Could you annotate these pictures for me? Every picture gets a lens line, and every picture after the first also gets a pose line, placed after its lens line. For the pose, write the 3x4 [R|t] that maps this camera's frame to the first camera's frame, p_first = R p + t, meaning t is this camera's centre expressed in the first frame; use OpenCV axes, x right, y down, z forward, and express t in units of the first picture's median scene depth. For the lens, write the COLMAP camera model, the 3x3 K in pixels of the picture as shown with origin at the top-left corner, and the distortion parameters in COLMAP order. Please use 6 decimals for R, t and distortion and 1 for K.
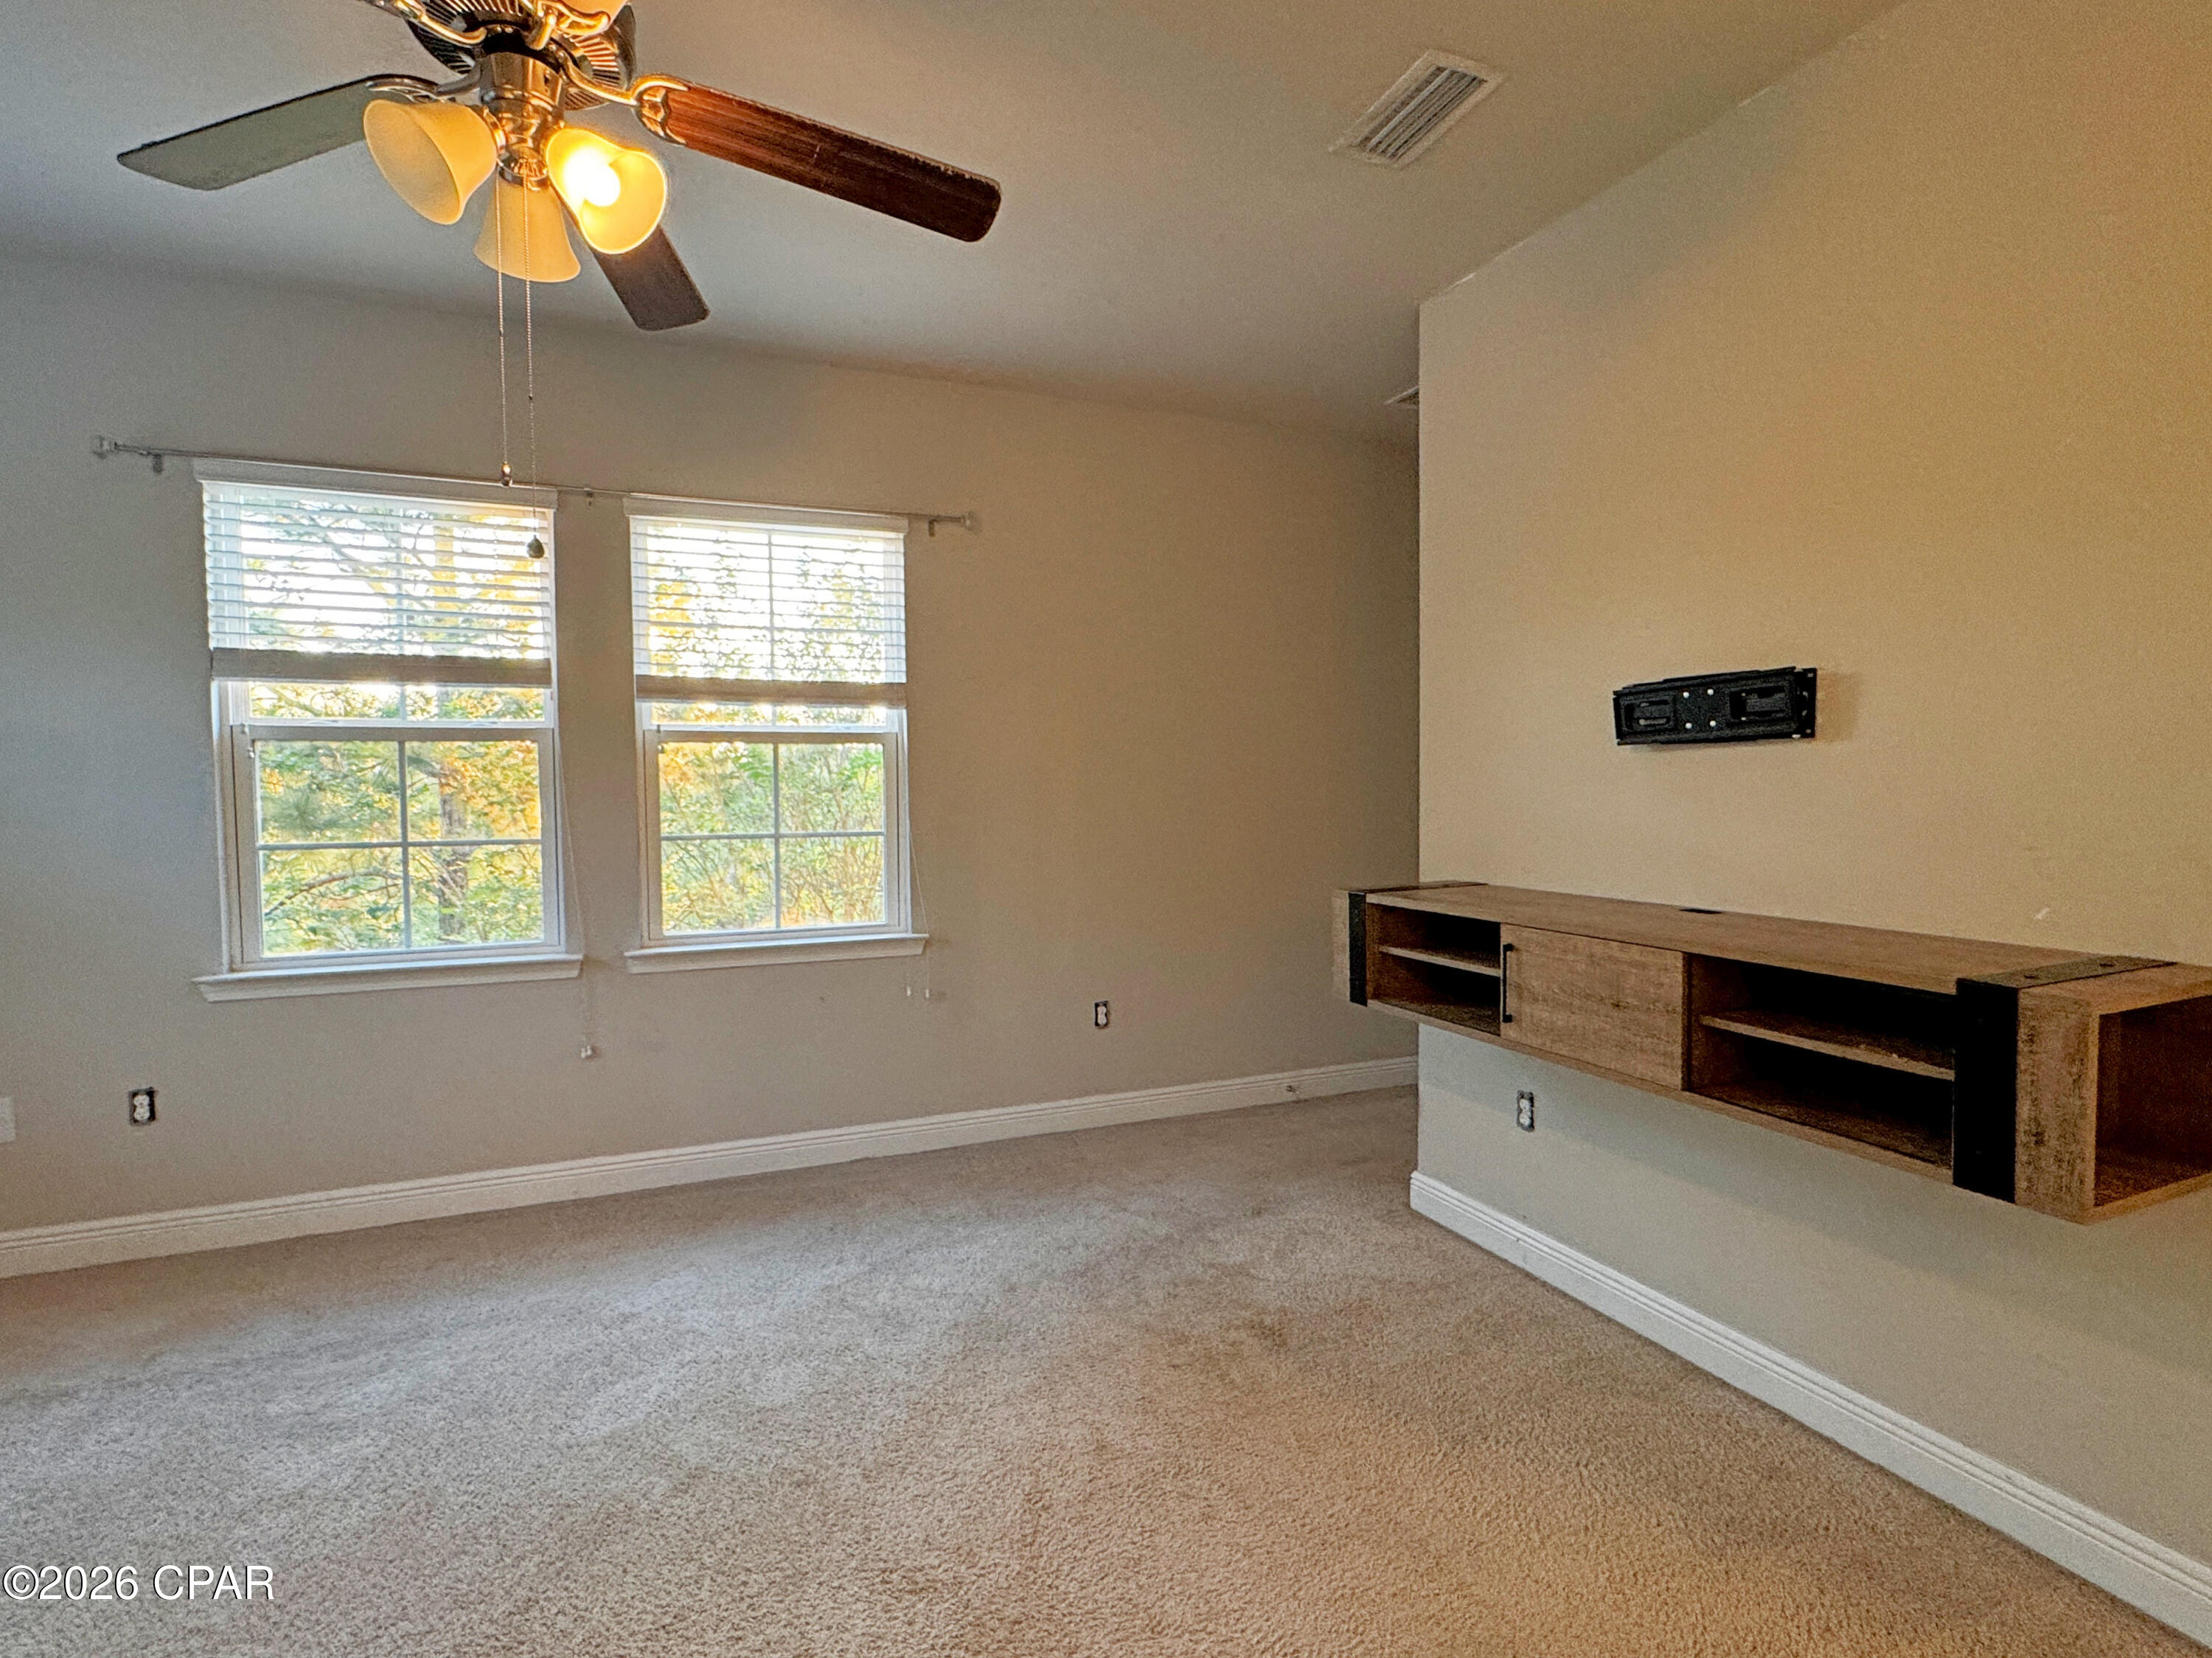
lens RADIAL K [[1059.6, 0, 1090.7], [0, 1059.6, 829.5], [0, 0, 1]] dist [-0.003633, -0.000270]
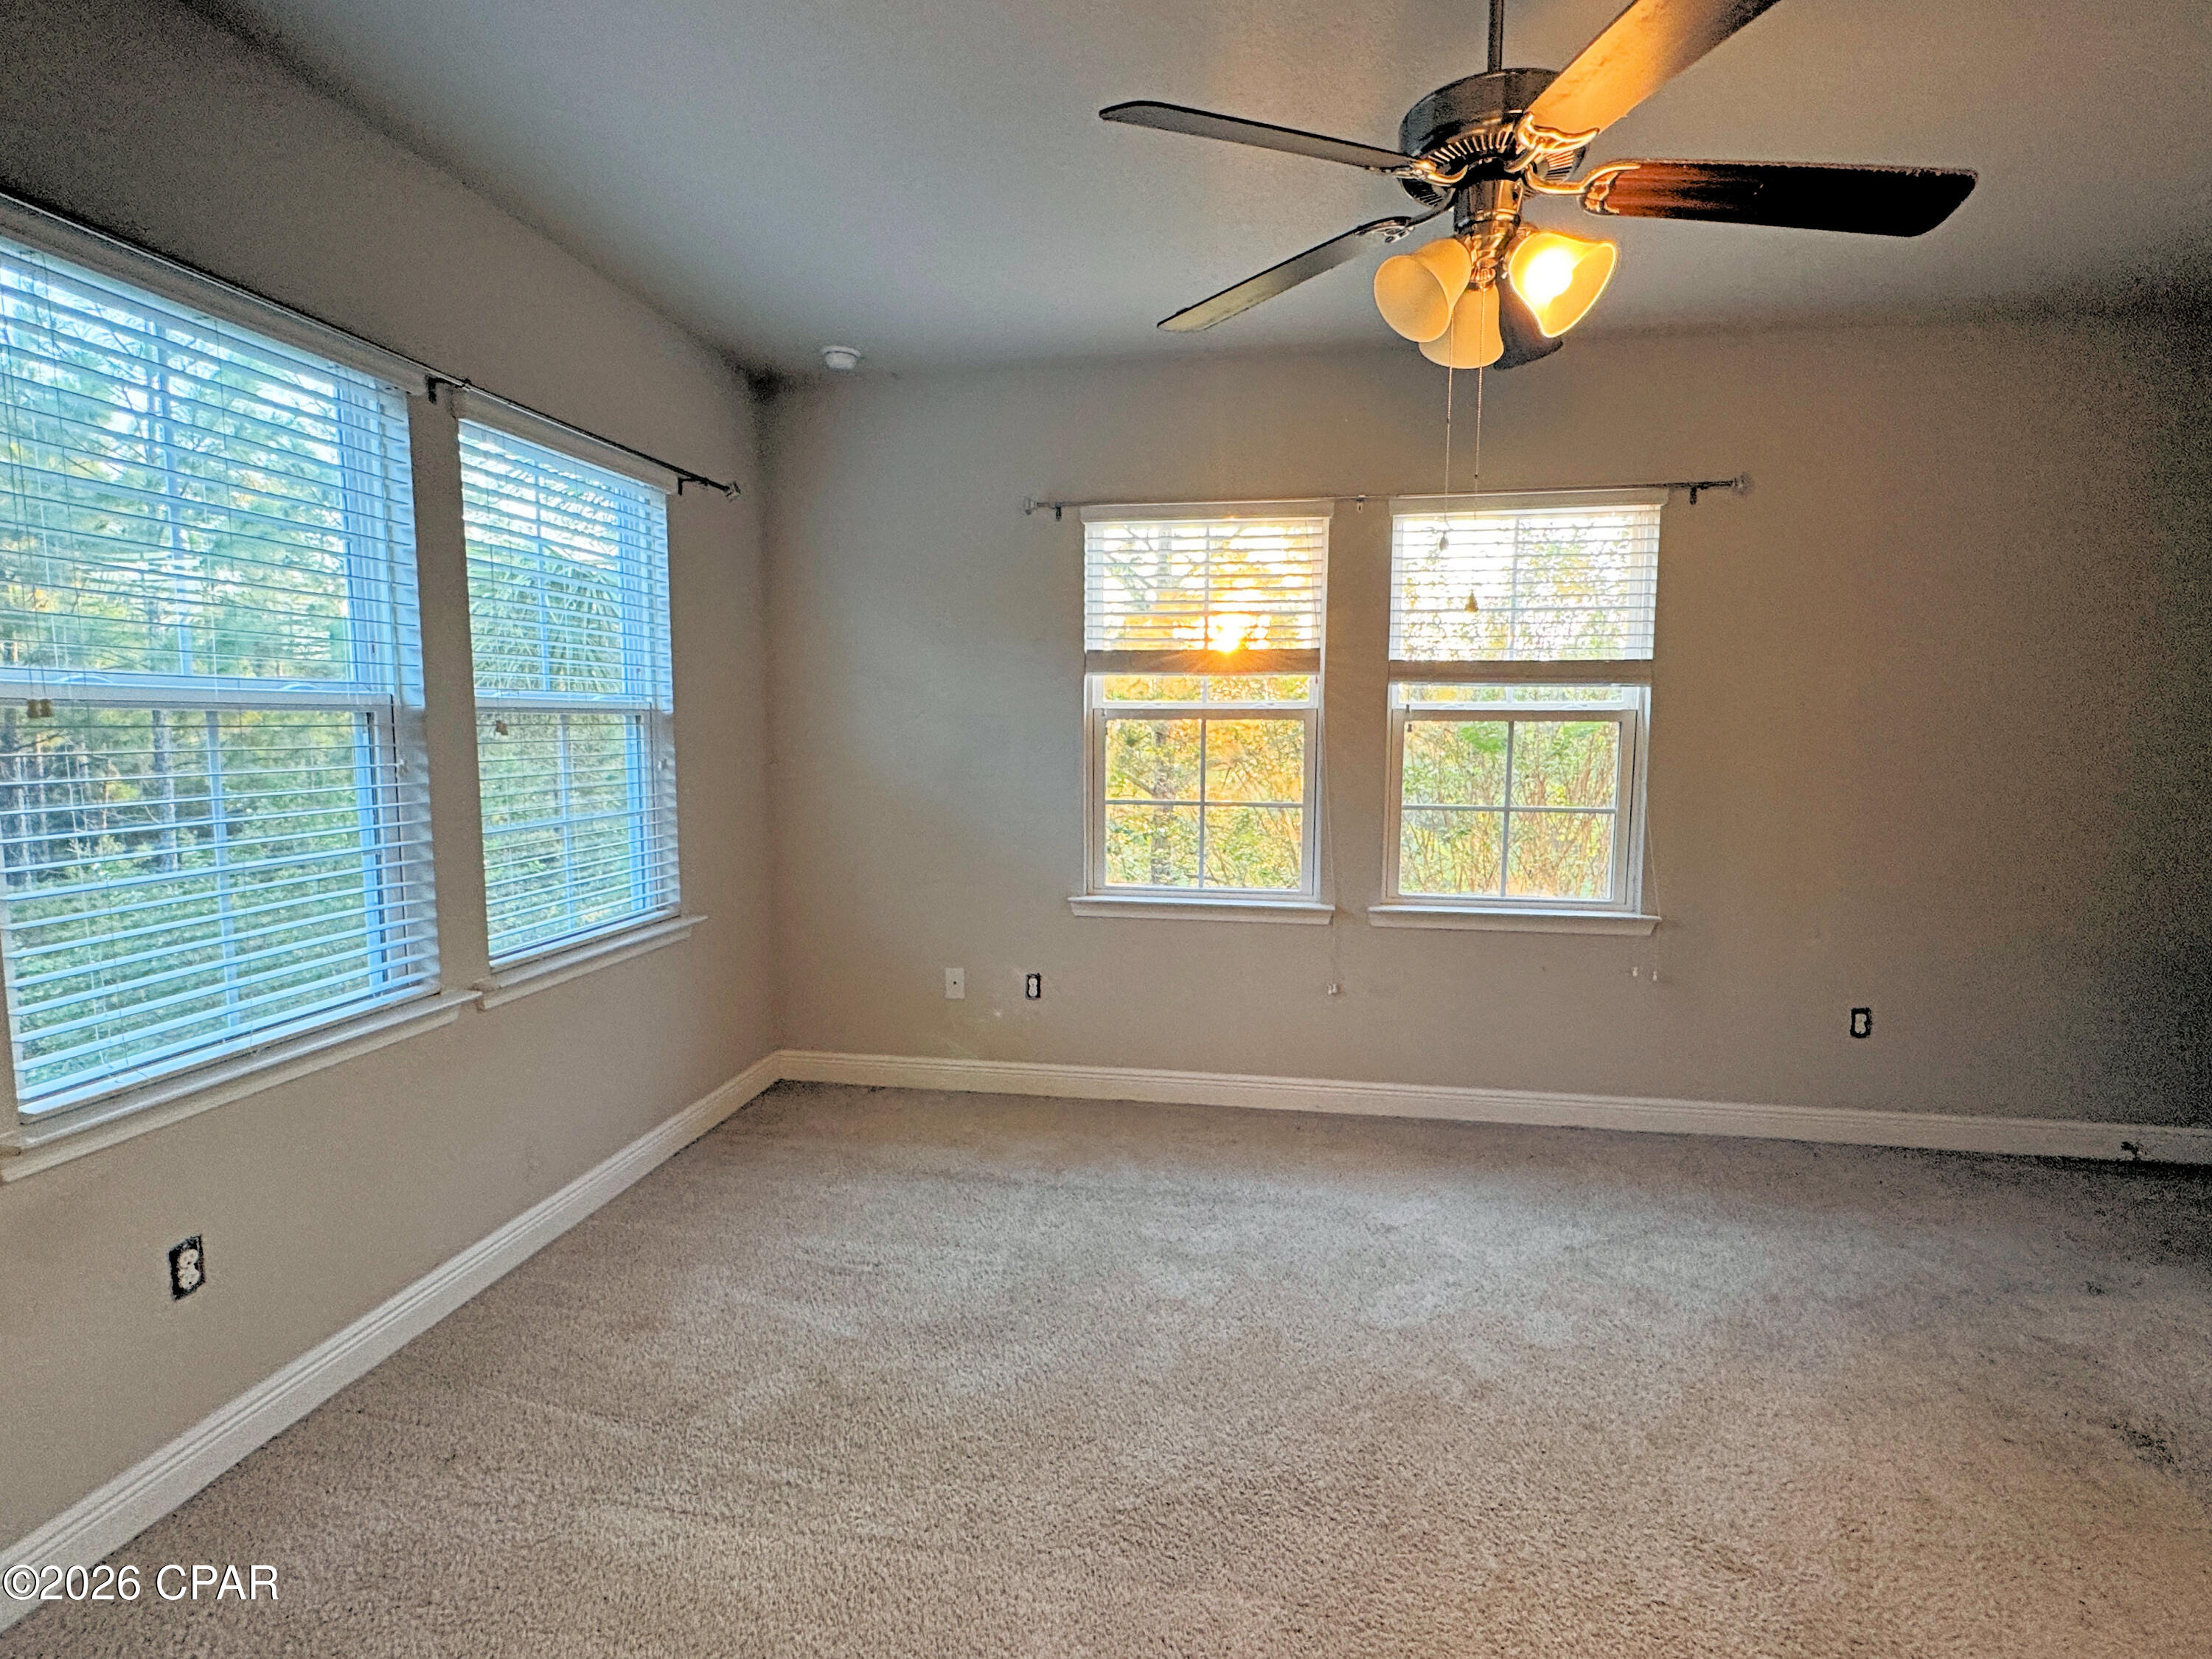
lens RADIAL K [[1040.4, 0, 1110.3], [0, 1040.4, 824.7], [0, 0, 1]] dist [-0.003782, -0.000190]
pose [[0.857240, 0.061051, -0.511285, -0.128771], [-0.032196, 0.997359, 0.065110, -0.040642], [0.513910, -0.039353, 0.856941, -0.105440]]
